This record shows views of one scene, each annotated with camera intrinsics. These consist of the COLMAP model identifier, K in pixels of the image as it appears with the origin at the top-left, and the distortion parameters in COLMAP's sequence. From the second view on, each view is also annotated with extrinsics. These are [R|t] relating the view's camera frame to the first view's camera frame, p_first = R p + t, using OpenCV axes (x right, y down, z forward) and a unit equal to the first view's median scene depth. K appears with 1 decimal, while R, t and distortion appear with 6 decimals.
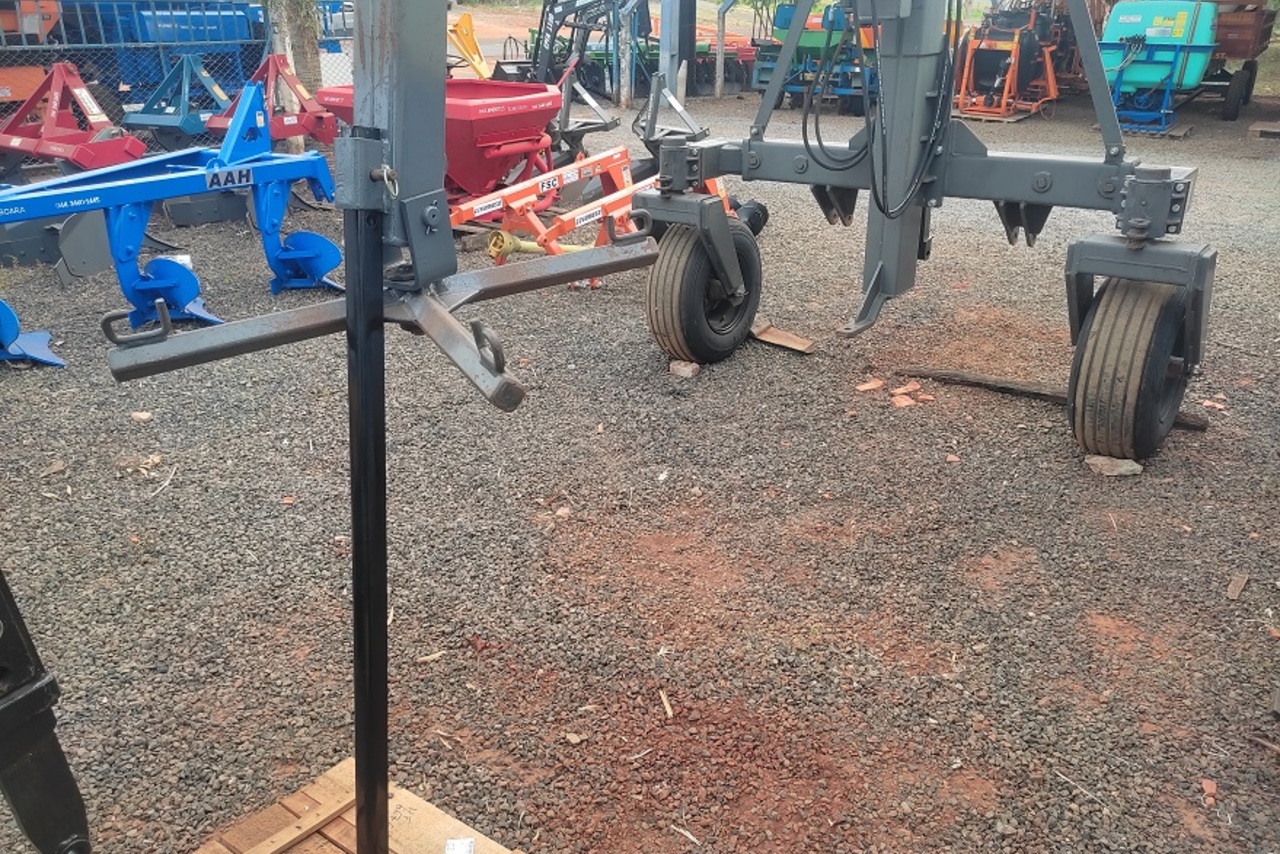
lens RADIAL K [[950.5, 0, 640.0], [0, 950.5, 427.0], [0, 0, 1]] dist [0.059024, -0.064316]
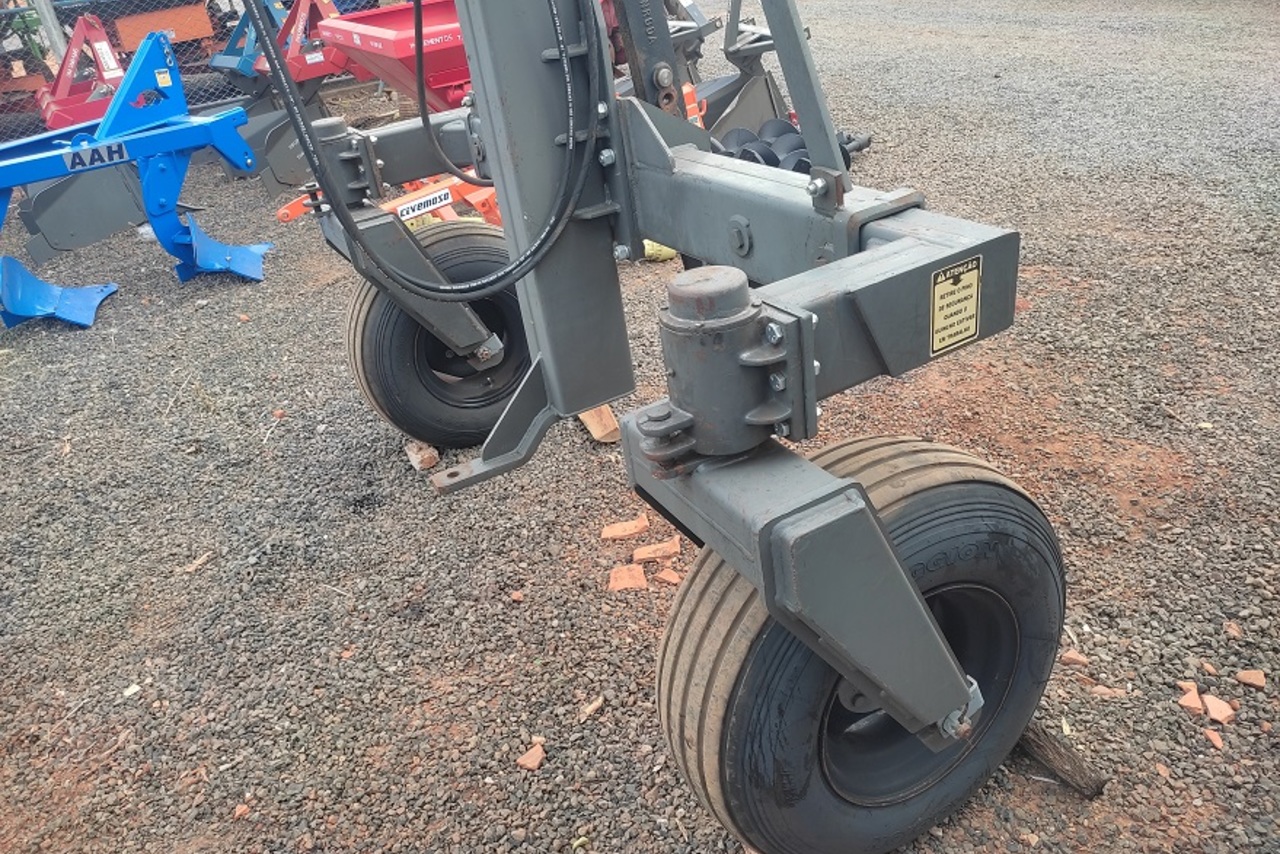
lens RADIAL K [[950.5, 0, 640.0], [0, 950.5, 427.0], [0, 0, 1]] dist [0.059024, -0.064316]
pose [[0.917968, 0.091579, -0.385939, 0.383104], [-0.043202, 0.990278, 0.132225, -0.150696], [0.394296, -0.104705, 0.912999, 0.366090]]
